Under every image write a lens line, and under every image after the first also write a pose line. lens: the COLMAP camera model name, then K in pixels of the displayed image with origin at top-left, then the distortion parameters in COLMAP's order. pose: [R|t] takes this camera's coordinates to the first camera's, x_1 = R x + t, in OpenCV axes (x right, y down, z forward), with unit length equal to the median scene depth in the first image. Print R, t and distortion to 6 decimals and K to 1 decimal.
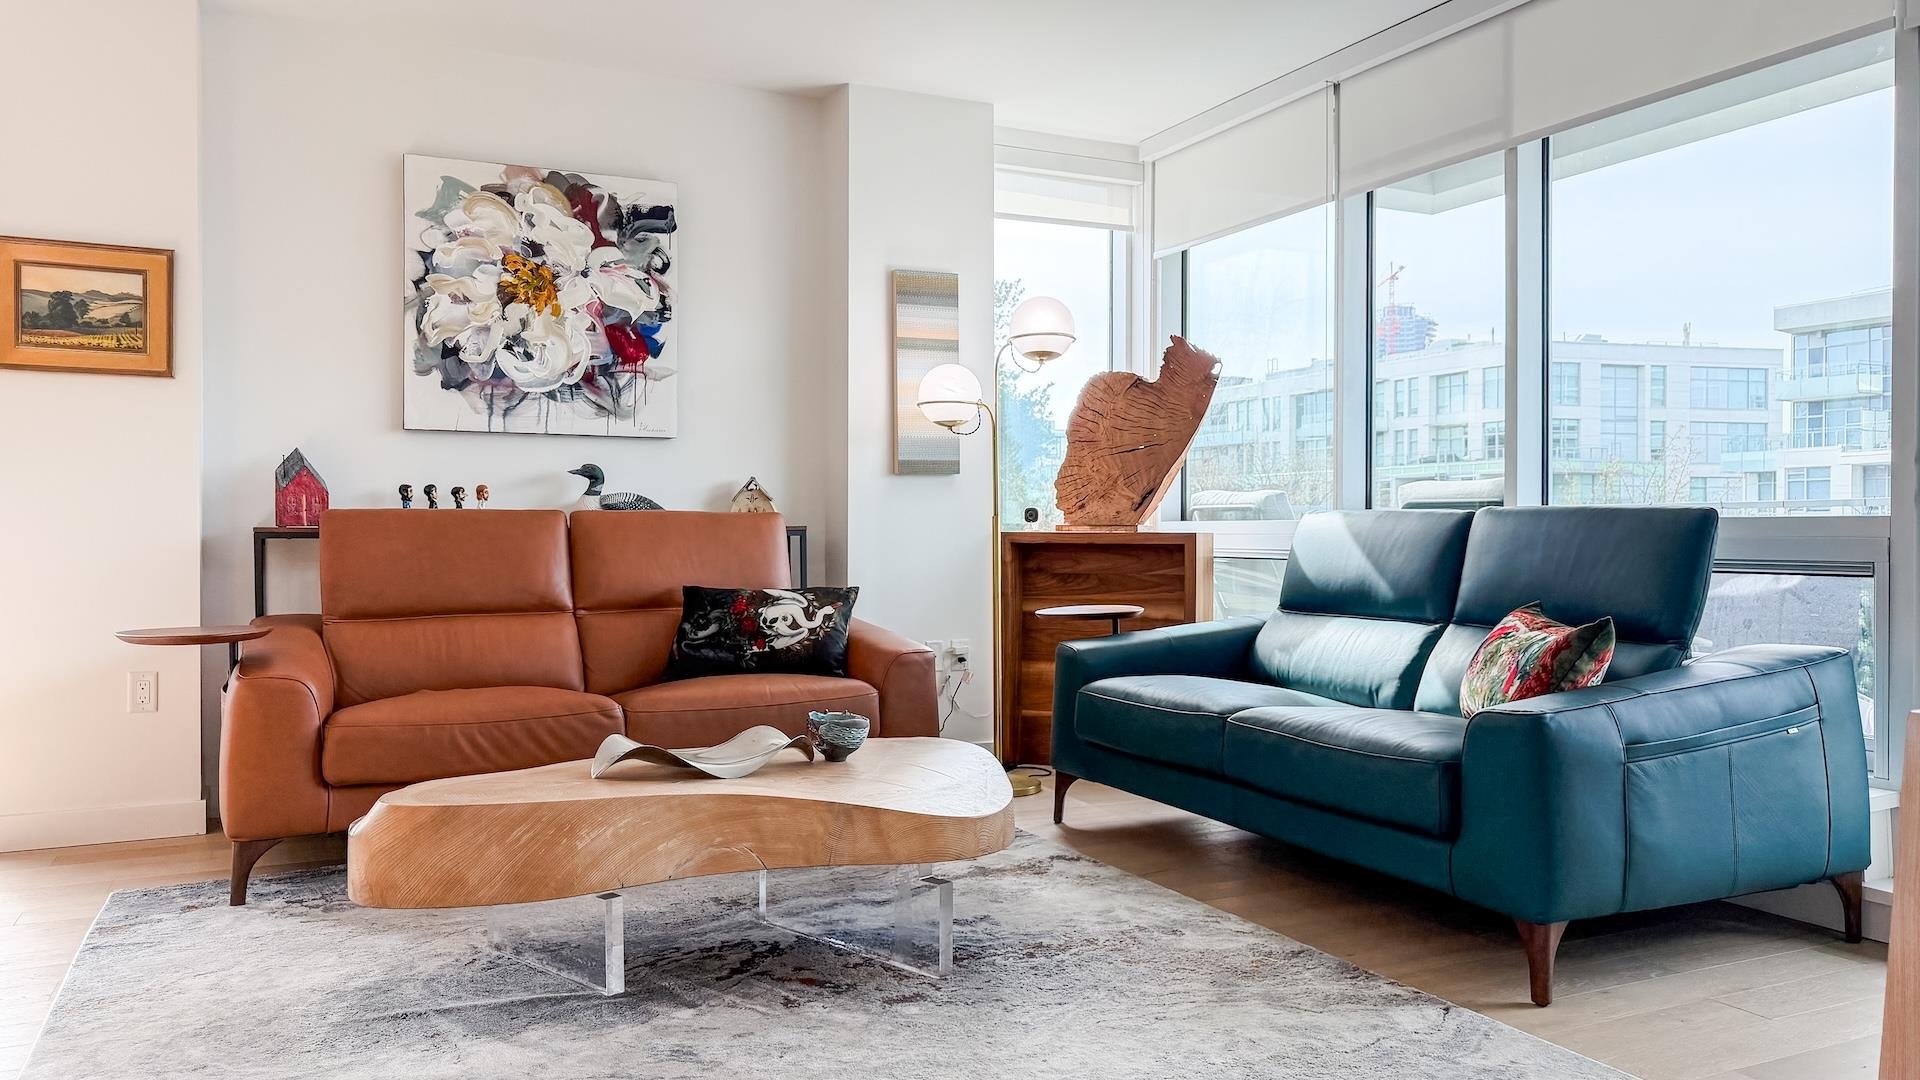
lens RADIAL K [[1377.2, 0, 956.3], [0, 1377.2, 549.2], [0, 0, 1]] dist [-0.006450, -0.003274]
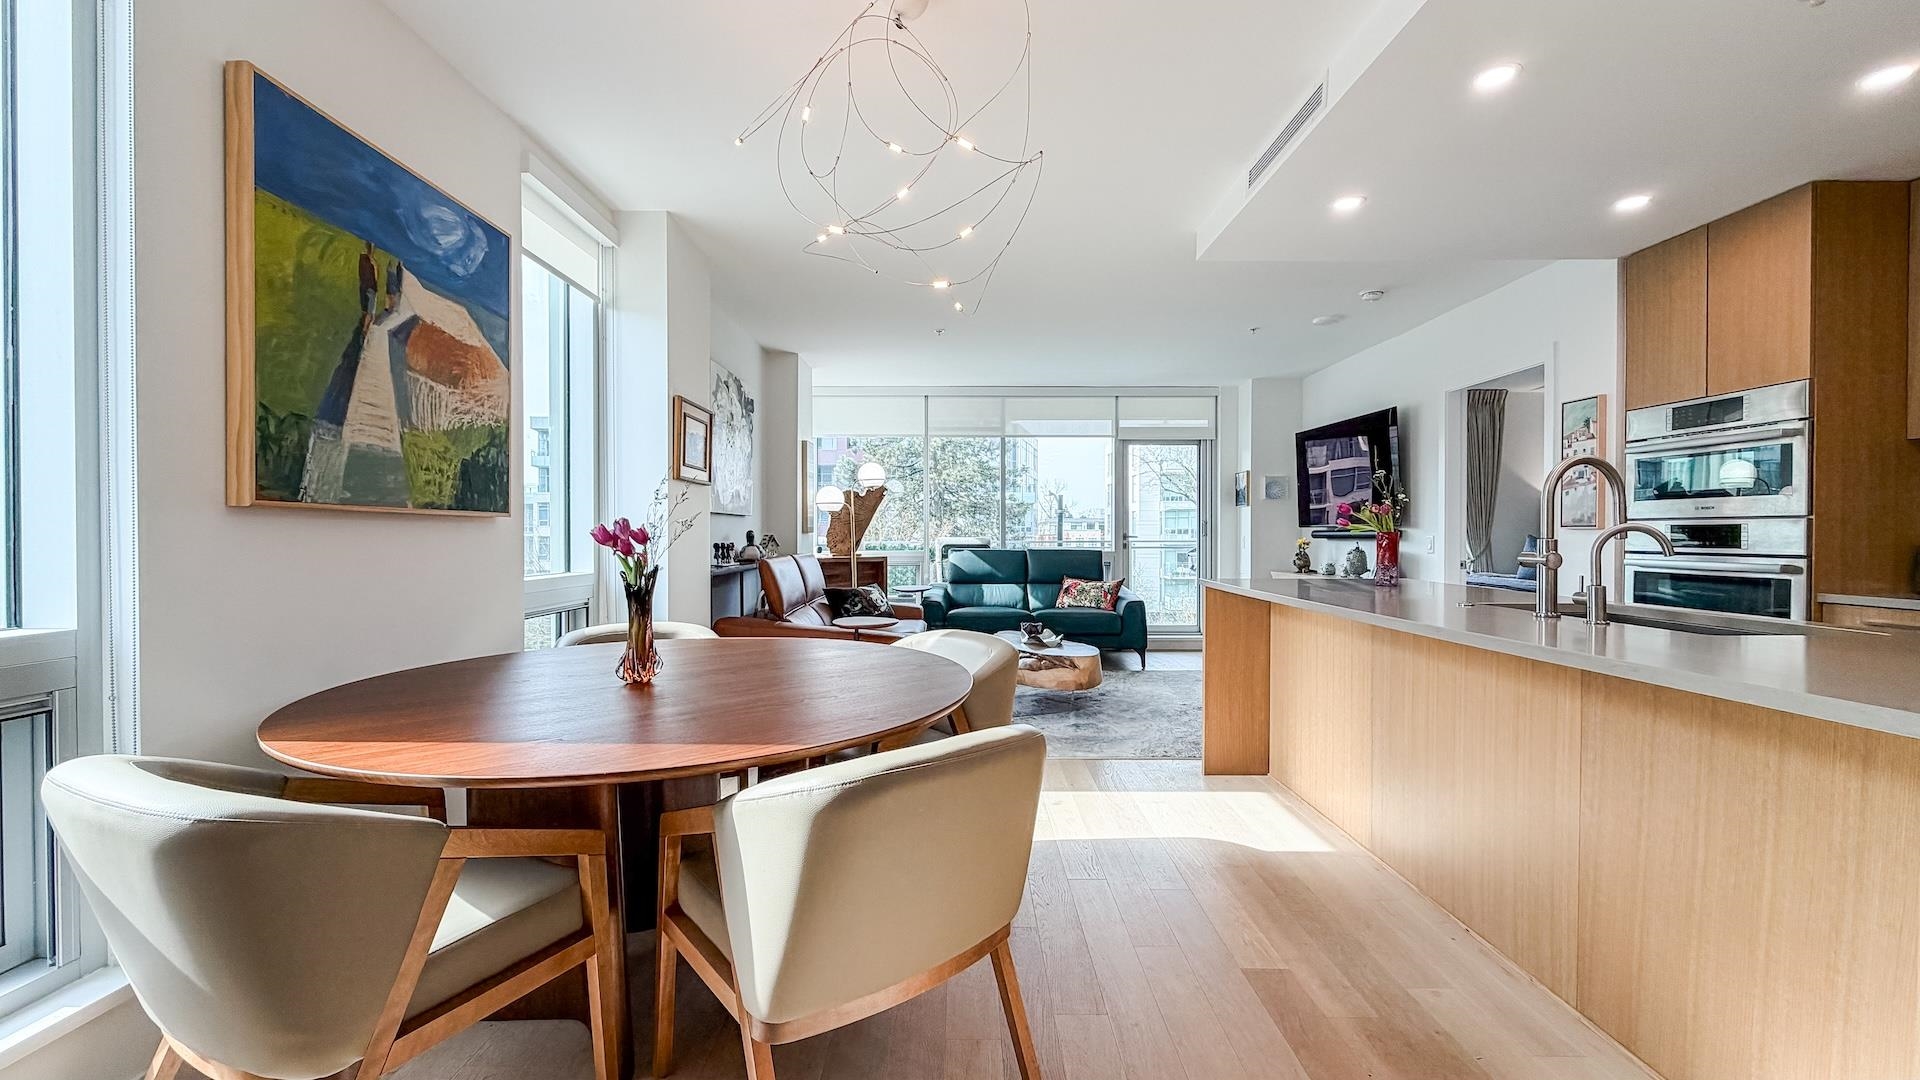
lens RADIAL K [[770.1, 0, 964.9], [0, 770.1, 538.9], [0, 0, 1]] dist [-0.002446, -0.000035]
pose [[0.440384, -0.005139, 0.897795, -1.125156], [0.009984, 0.999950, 0.000826, -0.048050], [-0.897754, 0.008600, 0.440413, 0.246462]]
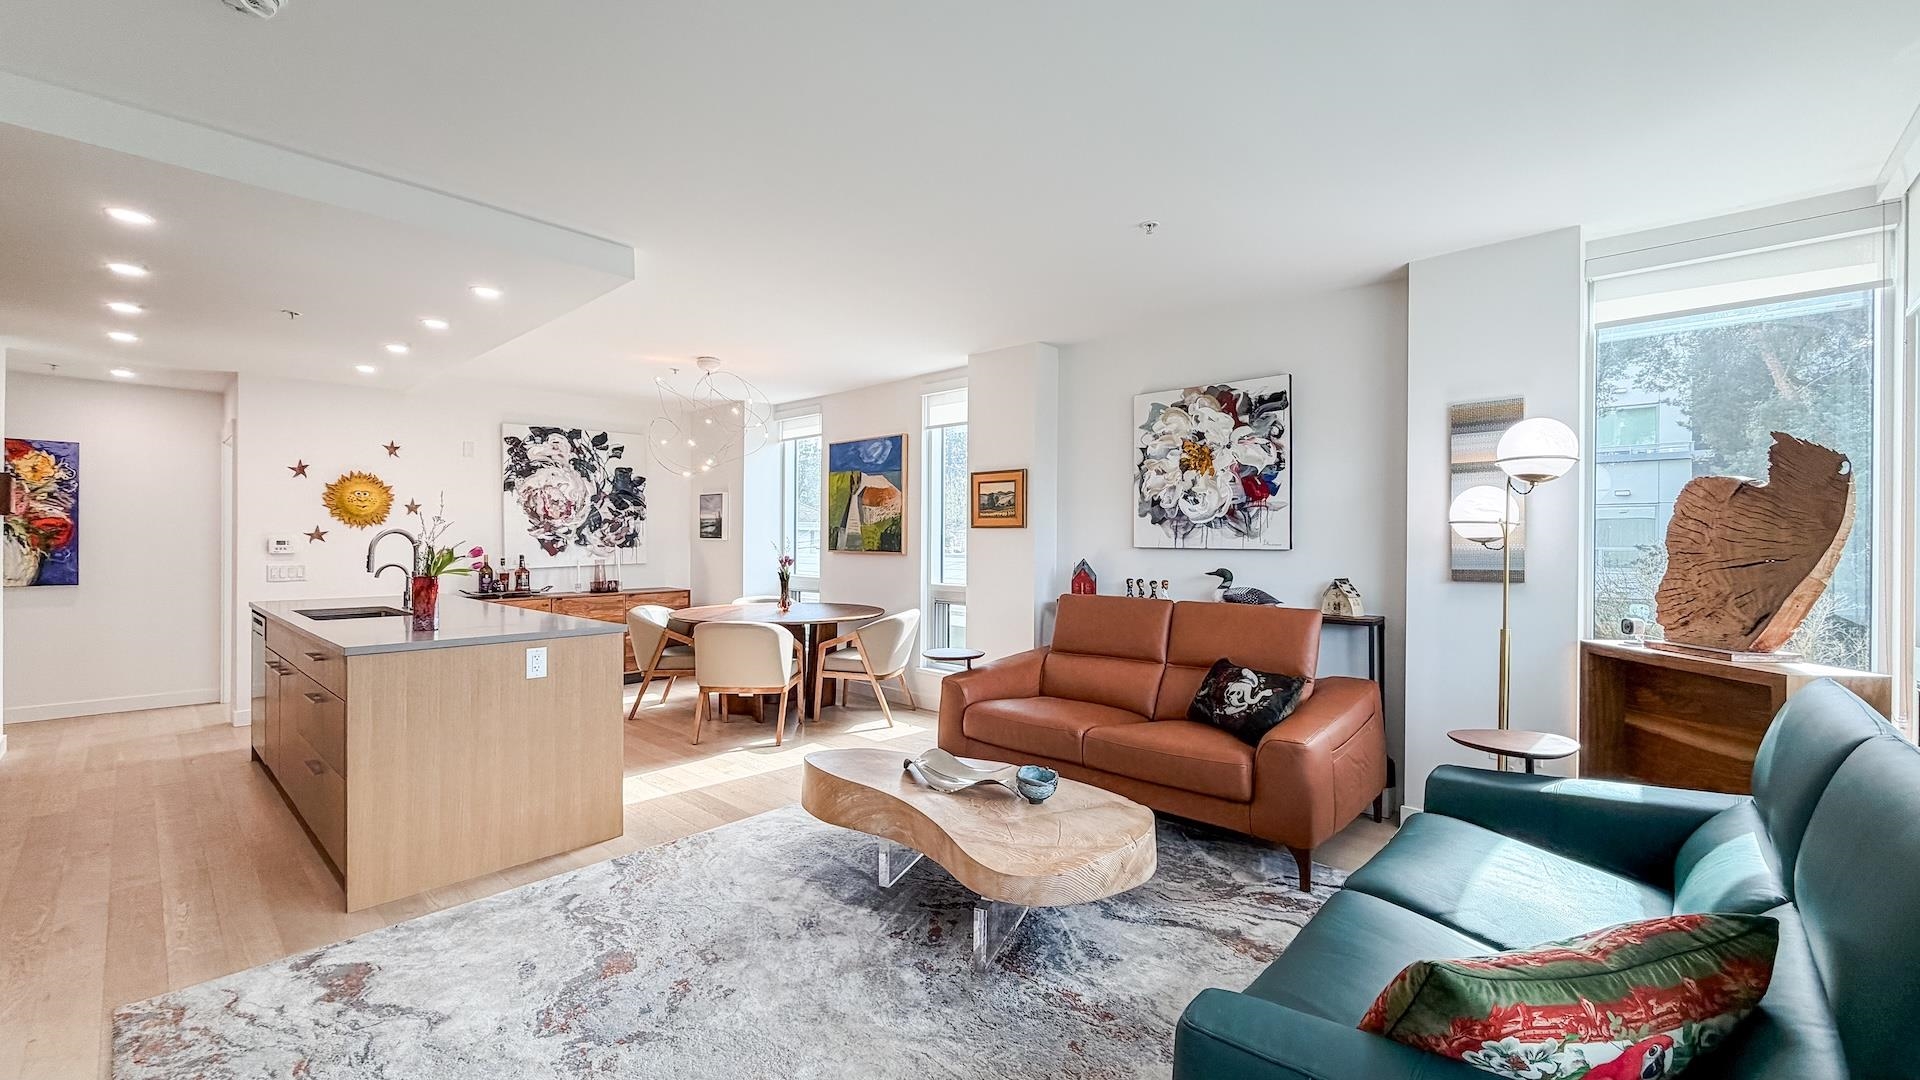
lens RADIAL K [[770.1, 0, 964.9], [0, 770.1, 538.9], [0, 0, 1]] dist [-0.002446, -0.000035]
pose [[0.358798, 0.002516, -0.933412, 0.451750], [-0.016471, 0.999858, -0.003637, -0.088411], [0.933270, 0.016680, 0.358788, 0.415214]]
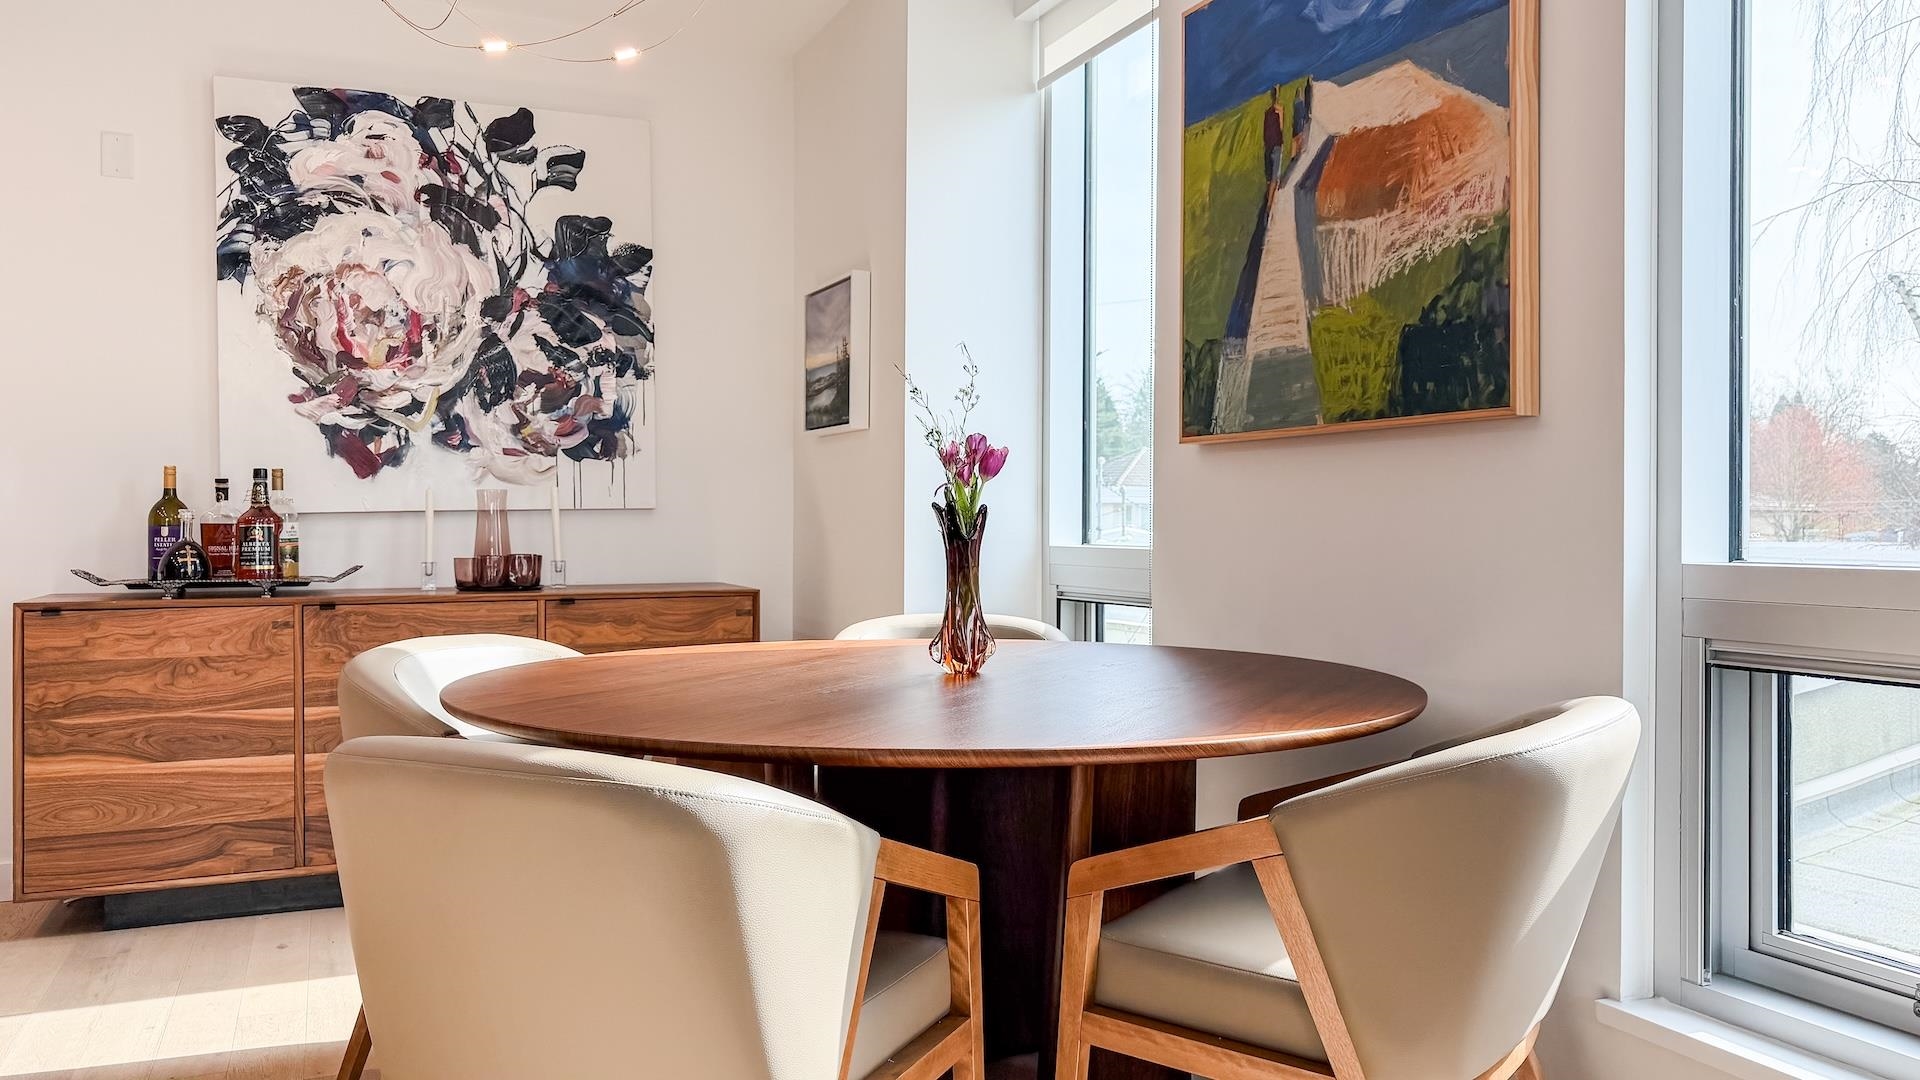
lens RADIAL K [[1400.2, 0, 961.2], [0, 1400.2, 517.4], [0, 0, 1]] dist [-0.005344, -0.000352]
pose [[-0.029780, -0.005815, -0.999540, -0.306555], [-0.016353, 0.999852, -0.005330, -0.026553], [0.999423, 0.016187, -0.029870, 0.606764]]
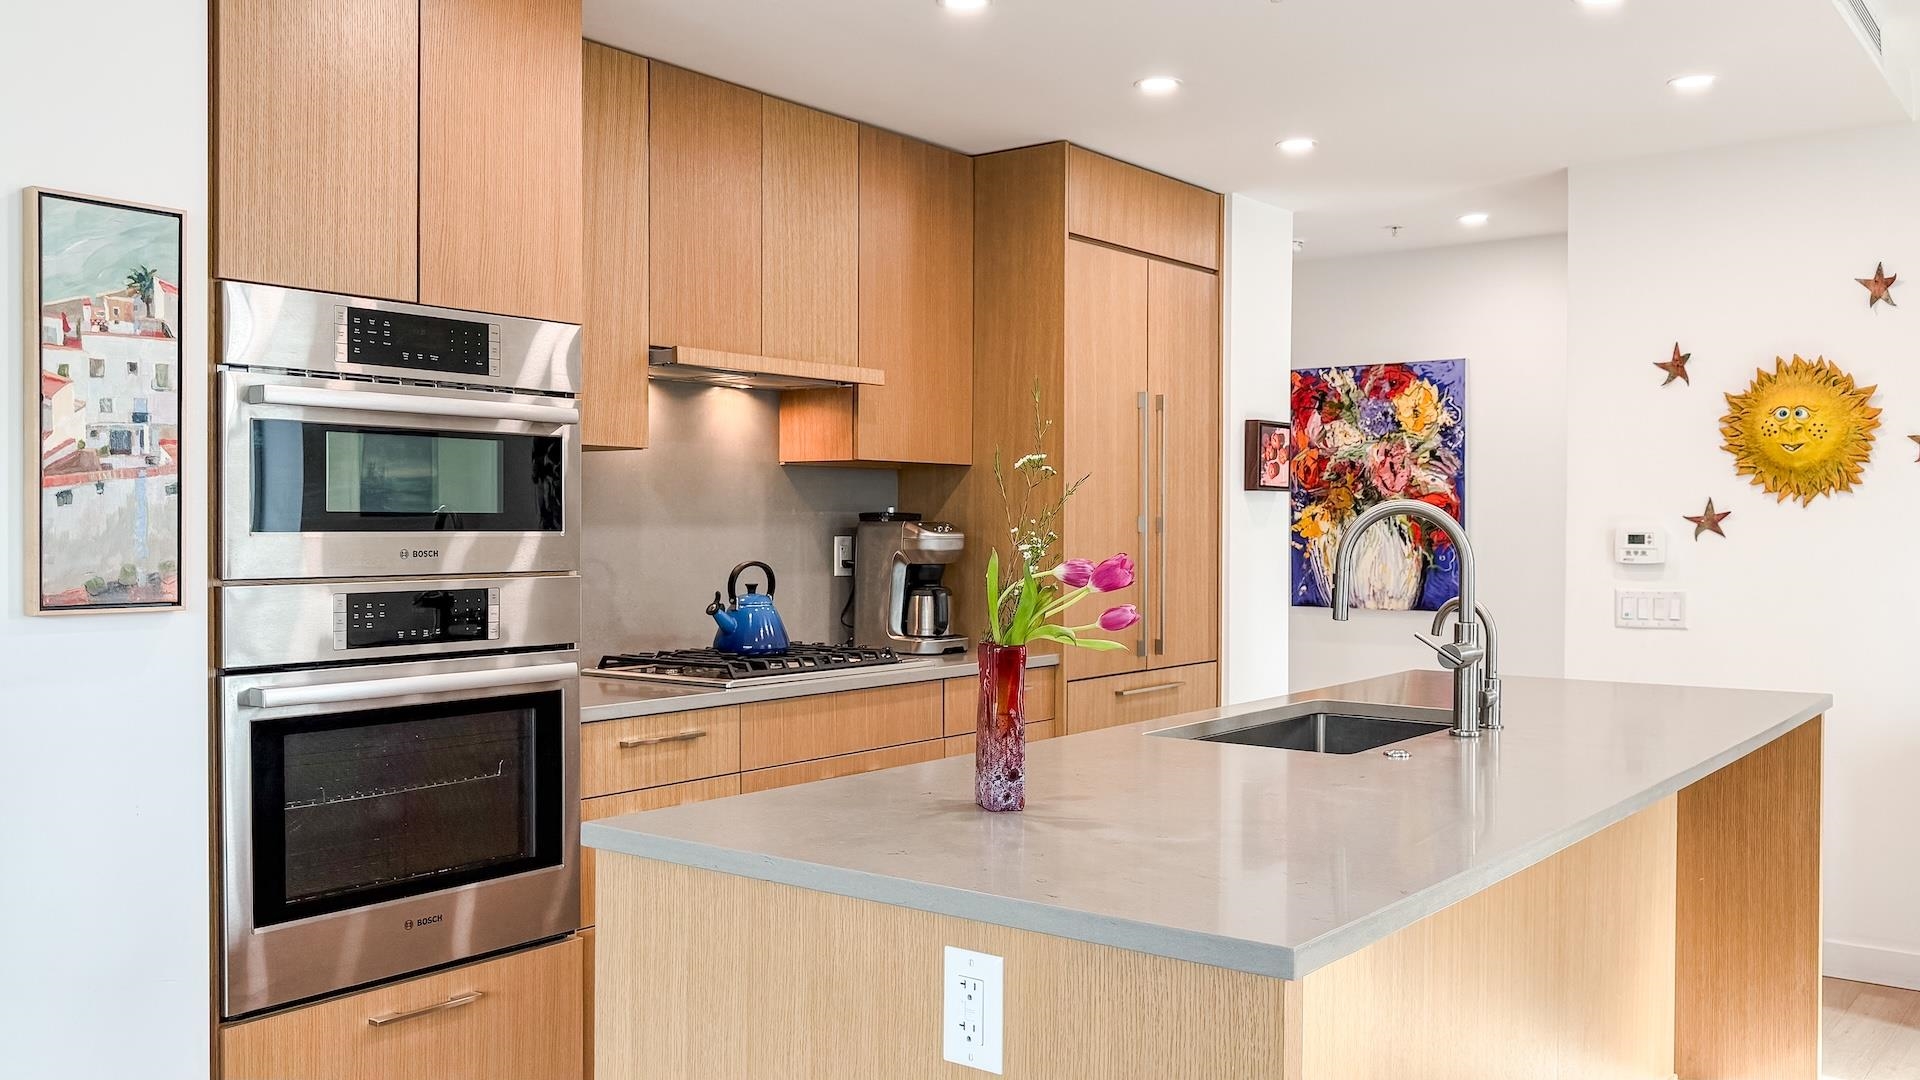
lens RADIAL K [[1595.9, 0, 960.0], [0, 1595.9, 540.0], [0, 0, 1]] dist [0.004804, 0.001076]
pose [[-0.904658, 0.004104, -0.426118, -0.132662], [-0.005848, 0.999740, 0.022042, -0.089605], [0.426098, 0.022433, -0.904399, 0.621834]]
